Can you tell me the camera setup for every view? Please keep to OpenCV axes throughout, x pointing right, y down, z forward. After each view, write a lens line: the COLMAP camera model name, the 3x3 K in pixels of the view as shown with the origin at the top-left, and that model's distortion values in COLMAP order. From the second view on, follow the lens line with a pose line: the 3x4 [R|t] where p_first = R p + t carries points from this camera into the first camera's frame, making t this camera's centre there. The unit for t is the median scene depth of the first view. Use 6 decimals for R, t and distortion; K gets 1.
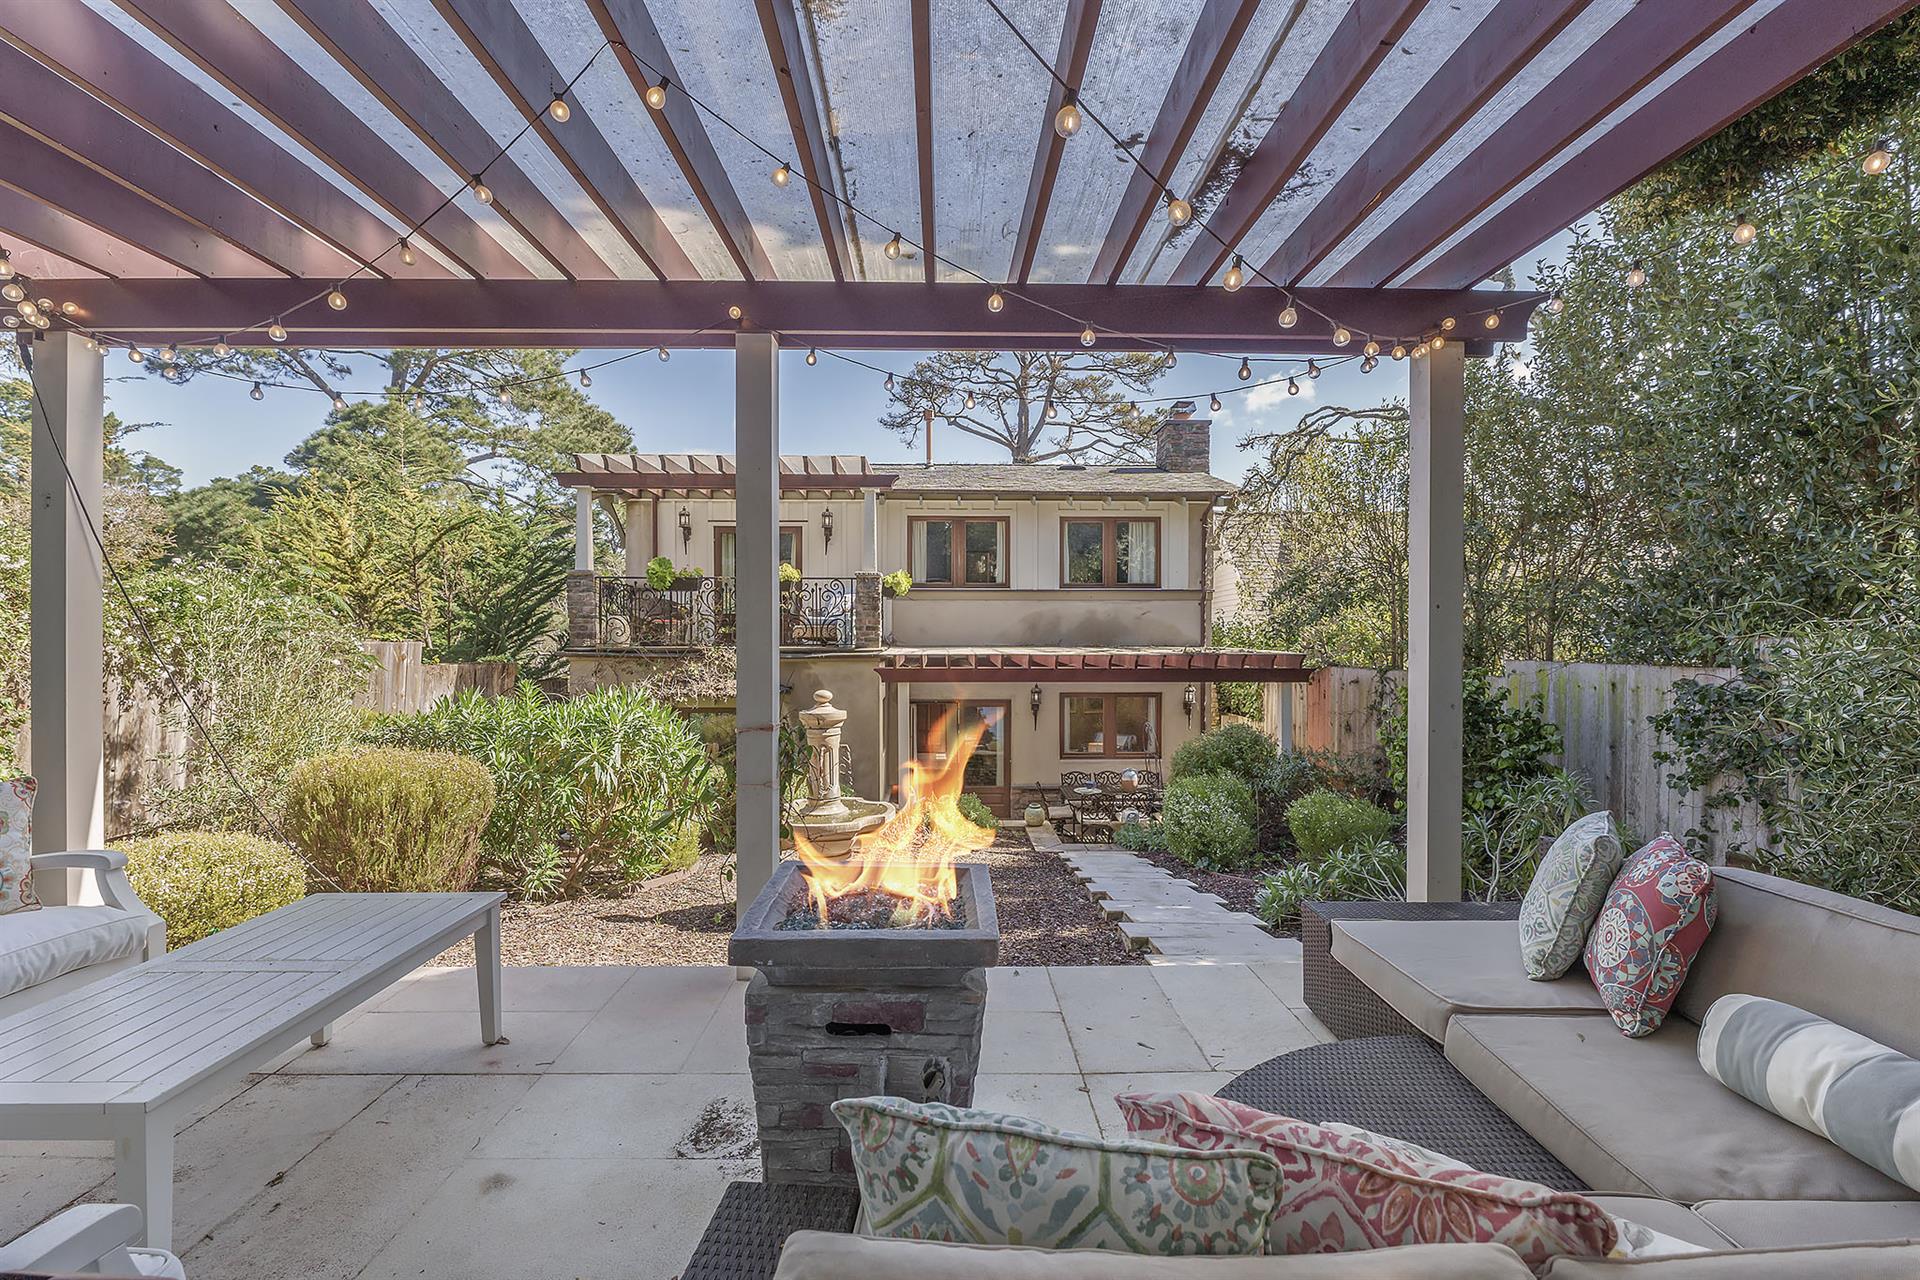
lens RADIAL K [[878.4, 0, 961.2], [0, 878.4, 631.4], [0, 0, 1]] dist [-0.000758, -0.000063]
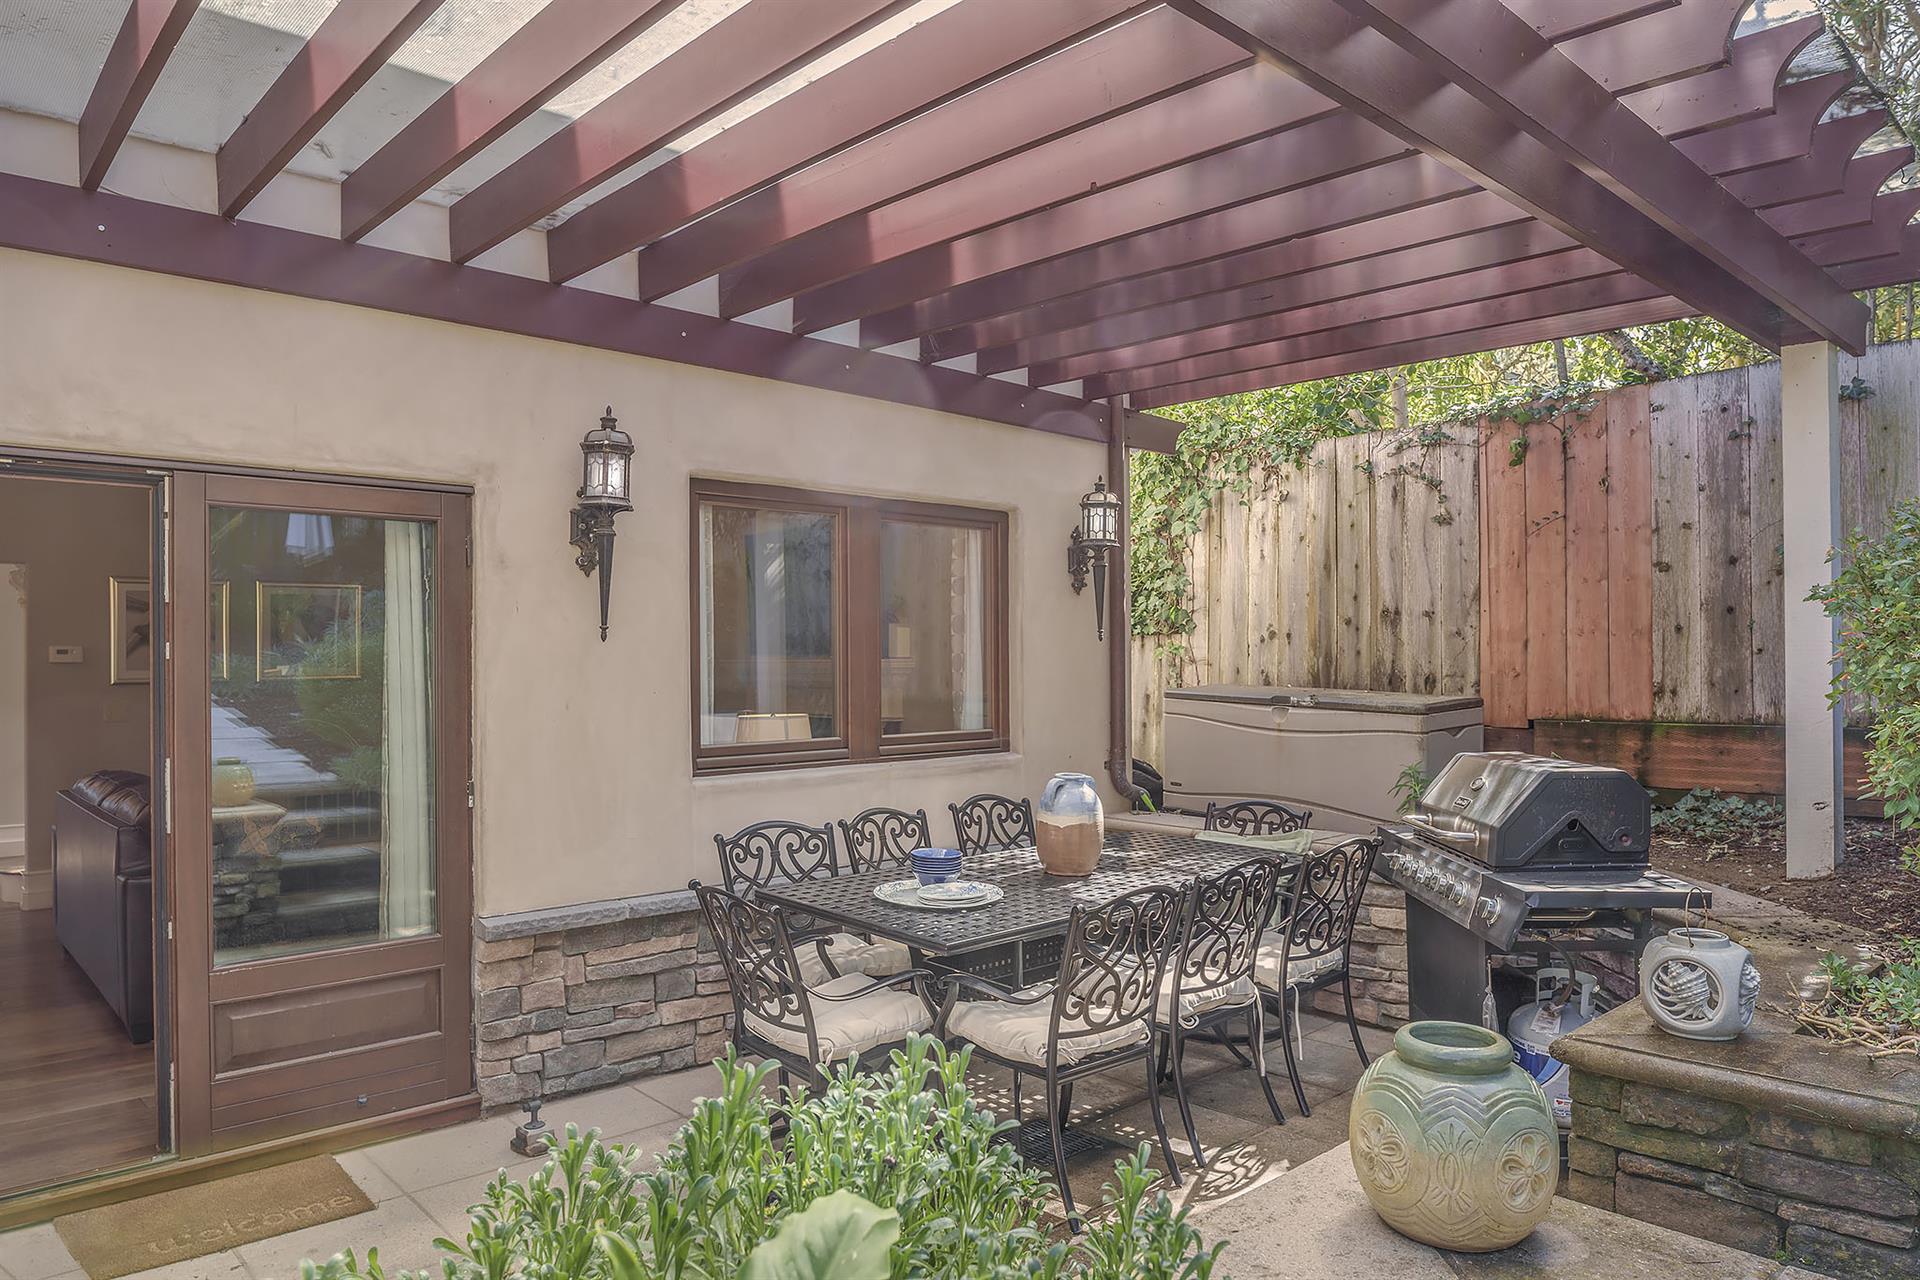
lens RADIAL K [[1294.7, 0, 956.0], [0, 1294.7, 640.0], [0, 0, 1]] dist [-0.022806, -0.000623]
pose [[0.736773, 0.004534, 0.676125, -0.058159], [0.008961, 0.999824, -0.016470, 0.117670], [-0.676080, 0.018194, 0.736603, 0.714700]]
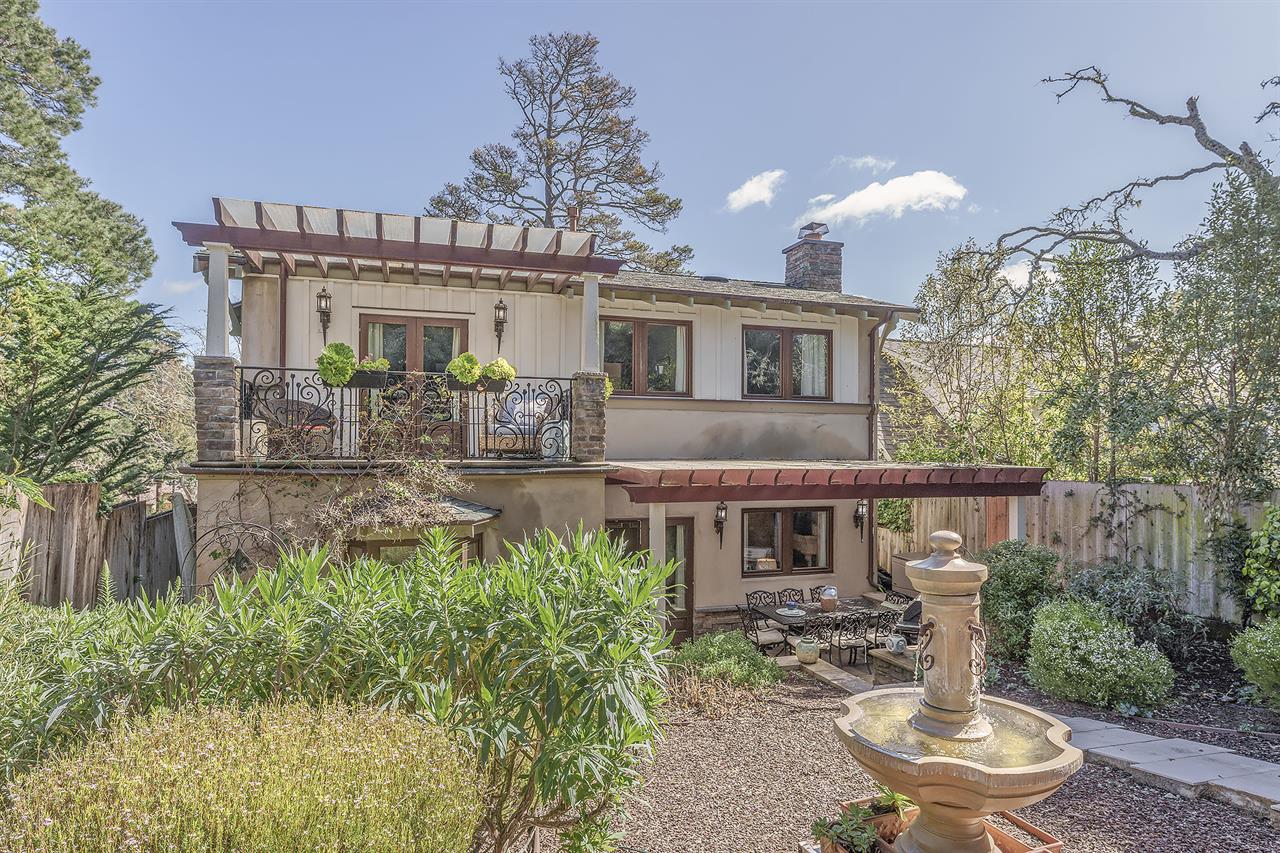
lens RADIAL K [[748.9, 0, 630.7], [0, 748.9, 438.3], [0, 0, 1]] dist [-0.034934, 0.000843]
pose [[0.954709, 0.008460, 0.297420, -0.244057], [-0.005206, 0.999918, -0.011728, 0.003907], [-0.297494, 0.009649, 0.954675, 0.260358]]
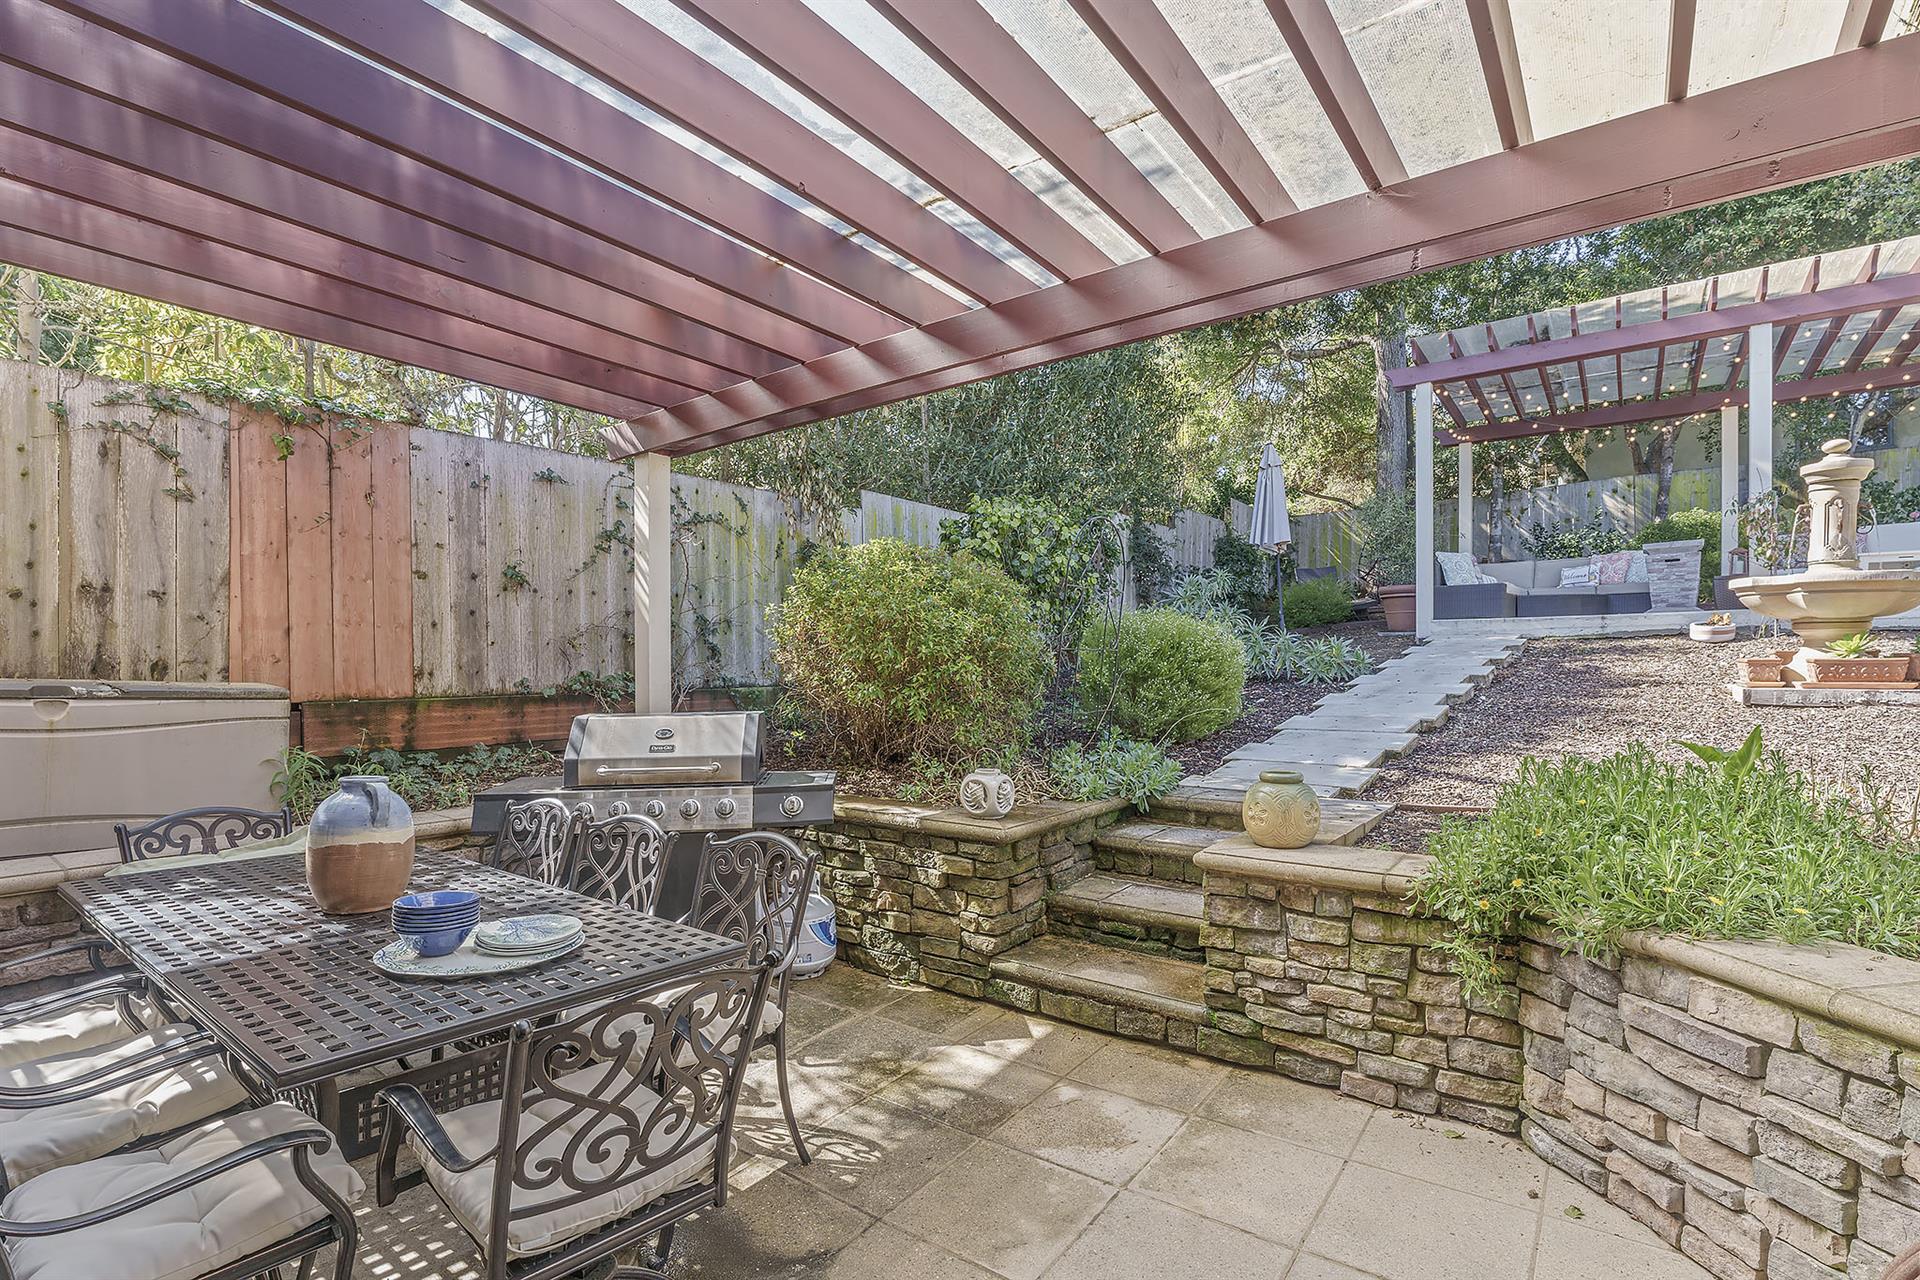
lens RADIAL K [[884.1, 0, 938.3], [0, 884.1, 670.2], [0, 0, 1]] dist [0.001820, 0.000143]
pose [[-0.772595, -0.004780, 0.634882, -0.004978], [0.001462, 0.999956, 0.009307, 0.124522], [-0.634898, 0.008119, -0.772553, 0.990679]]
